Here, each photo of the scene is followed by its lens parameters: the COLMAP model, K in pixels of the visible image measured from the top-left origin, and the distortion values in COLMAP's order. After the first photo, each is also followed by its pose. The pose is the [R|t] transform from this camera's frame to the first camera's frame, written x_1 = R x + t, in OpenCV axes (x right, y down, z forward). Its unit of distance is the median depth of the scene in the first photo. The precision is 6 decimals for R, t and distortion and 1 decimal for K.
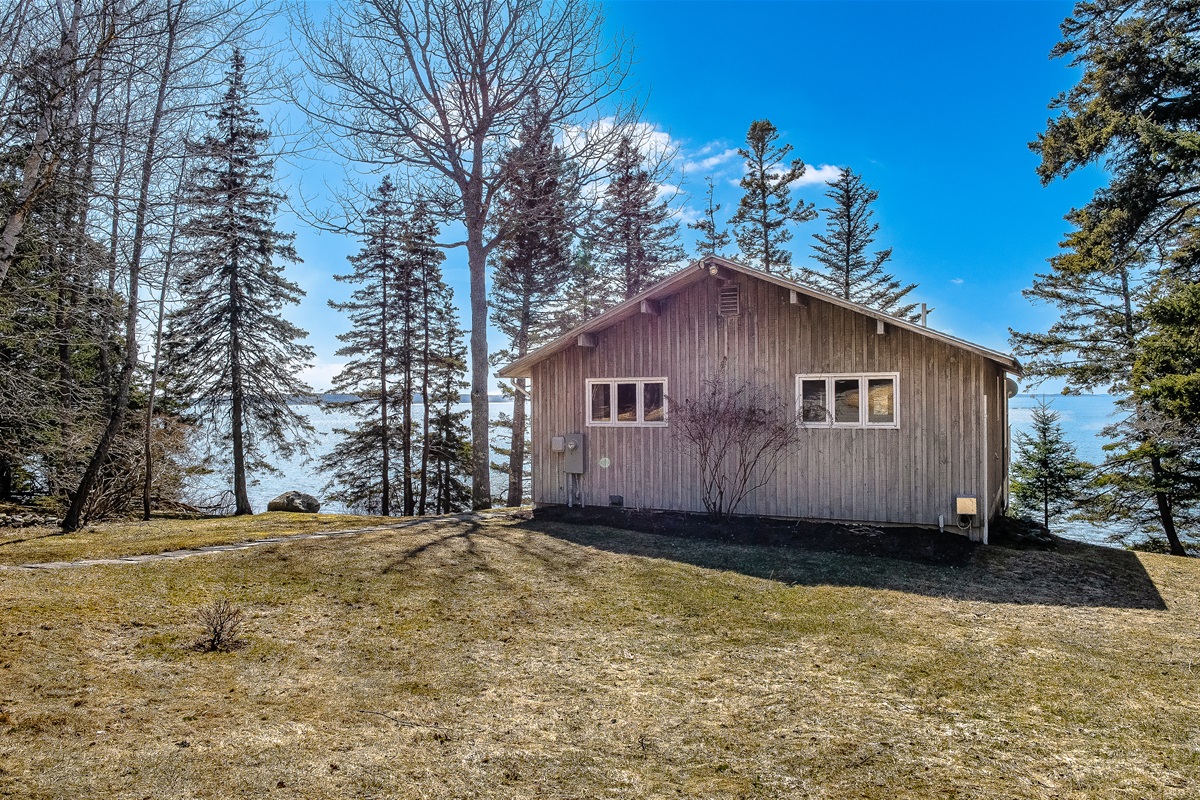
lens RADIAL K [[864.2, 0, 600.0], [0, 864.2, 400.0], [0, 0, 1]] dist [-0.003569, -0.001040]
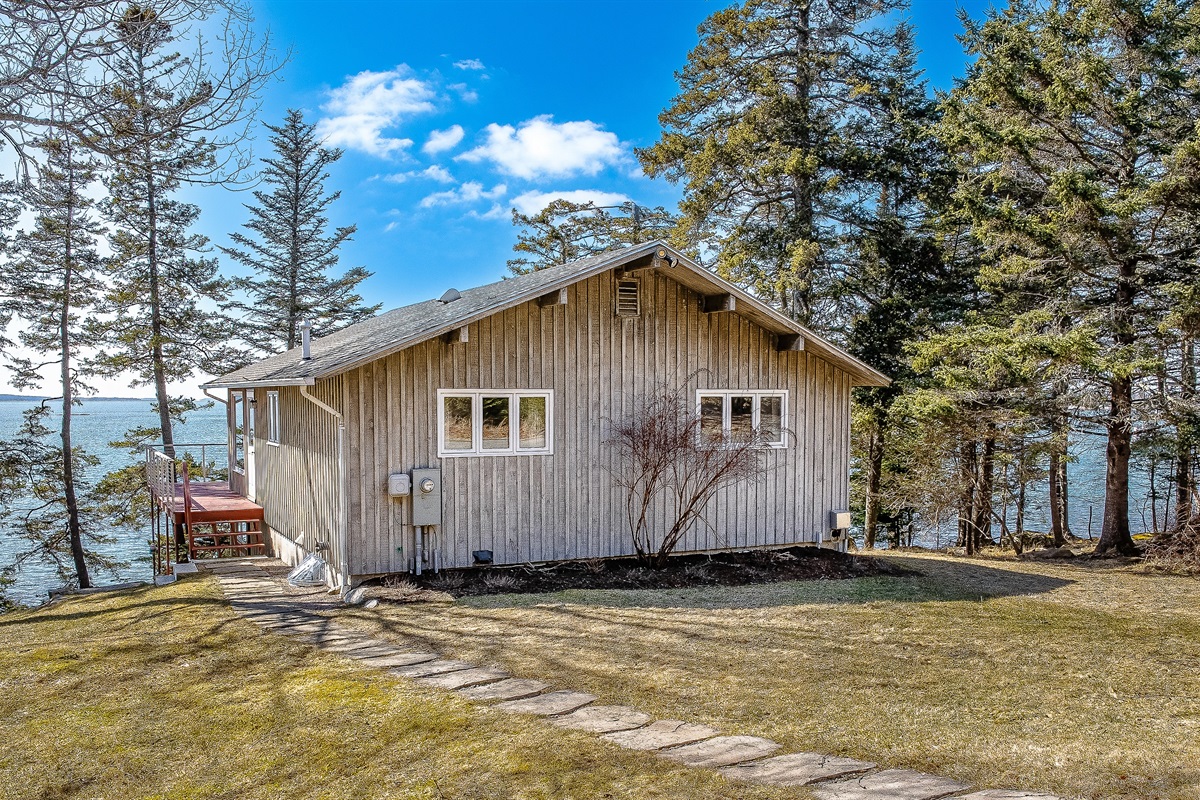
lens RADIAL K [[1070.4, 0, 599.4], [0, 1070.4, 470.6], [0, 0, 1]] dist [-0.002882, 0.002798]
pose [[0.595414, -0.046279, 0.802085, -0.654140], [-0.003116, 0.998199, 0.059908, -0.011412], [-0.803413, -0.038170, 0.594198, 0.393029]]
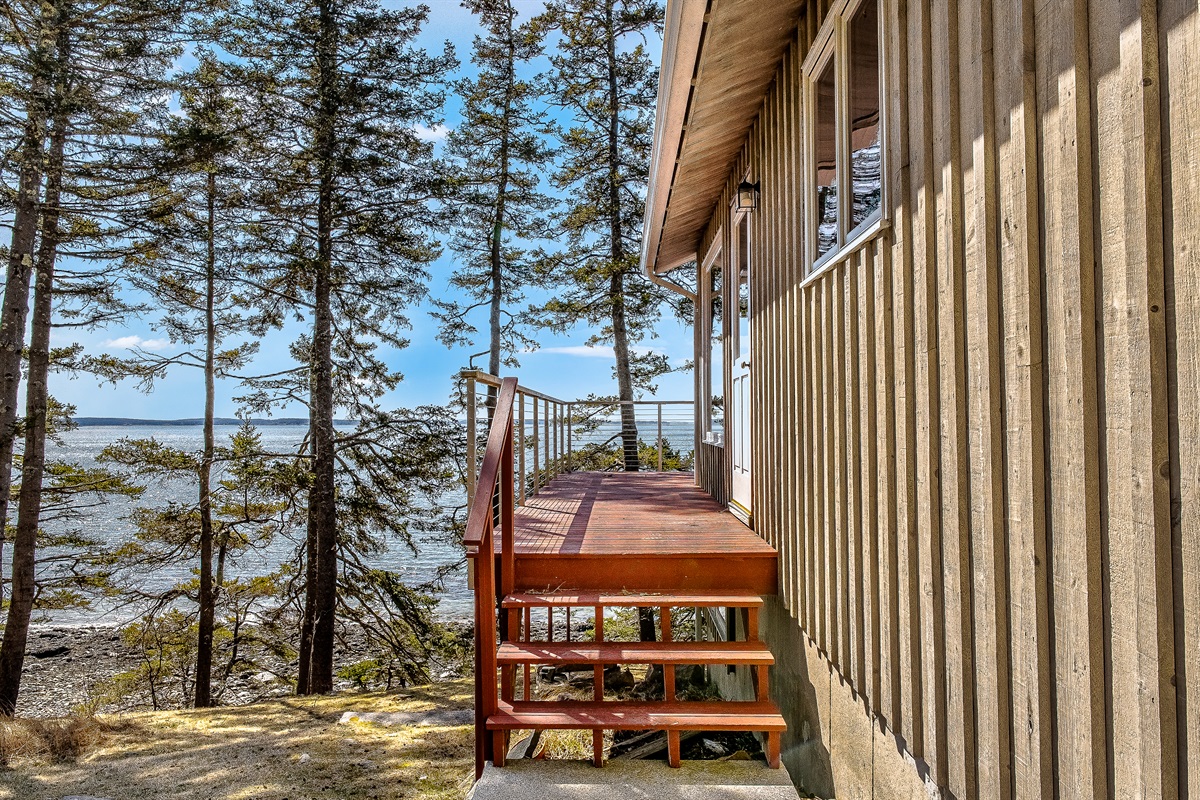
lens RADIAL K [[864.2, 0, 600.0], [0, 864.2, 400.0], [0, 0, 1]] dist [-0.003569, -0.001040]
pose [[0.900276, 0.018276, 0.434935, -0.067217], [-0.004802, 0.999474, -0.032057, 0.068132], [-0.435292, 0.026772, 0.899891, 1.213563]]
